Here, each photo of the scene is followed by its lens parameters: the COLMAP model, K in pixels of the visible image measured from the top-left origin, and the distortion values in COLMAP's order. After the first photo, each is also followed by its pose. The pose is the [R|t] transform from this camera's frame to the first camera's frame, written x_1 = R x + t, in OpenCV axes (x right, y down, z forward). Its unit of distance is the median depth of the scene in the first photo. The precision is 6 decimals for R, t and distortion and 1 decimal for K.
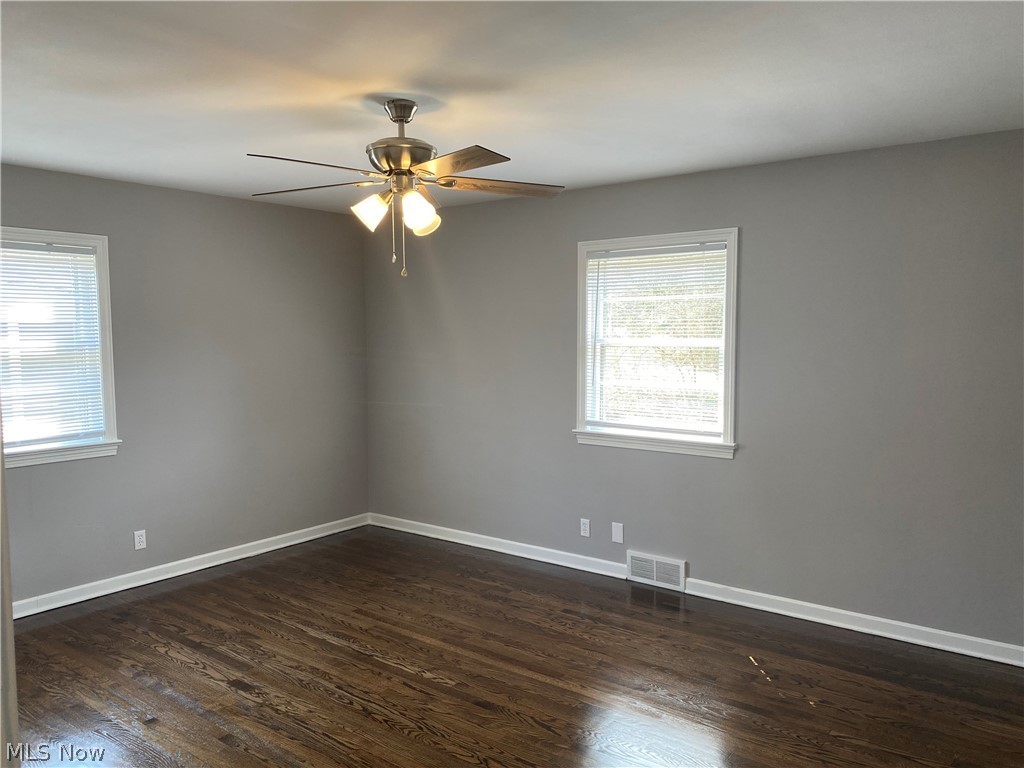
lens RADIAL K [[780.8, 0, 514.3], [0, 780.8, 388.9], [0, 0, 1]] dist [0.033694, -0.046501]
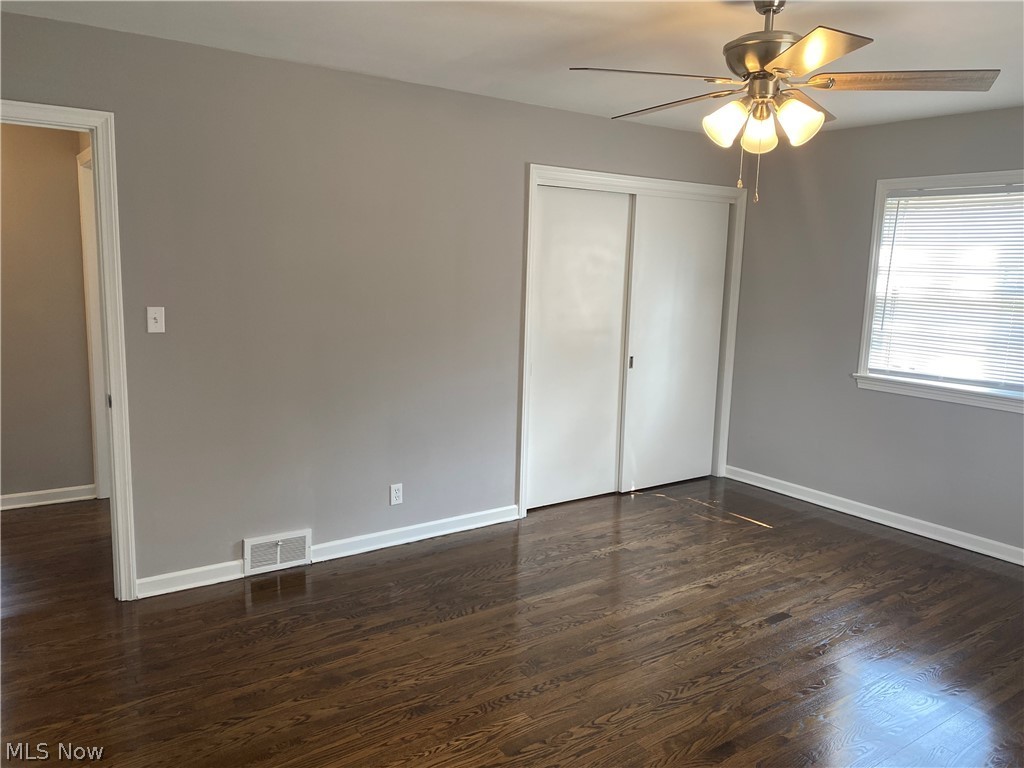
lens RADIAL K [[780.8, 0, 515.1], [0, 780.8, 377.6], [0, 0, 1]] dist [0.033694, -0.046501]
pose [[-0.298504, 0.136392, -0.944612, 0.616712], [-0.096762, 0.980311, 0.172124, -0.066902], [0.949491, 0.142782, -0.279430, 0.829840]]
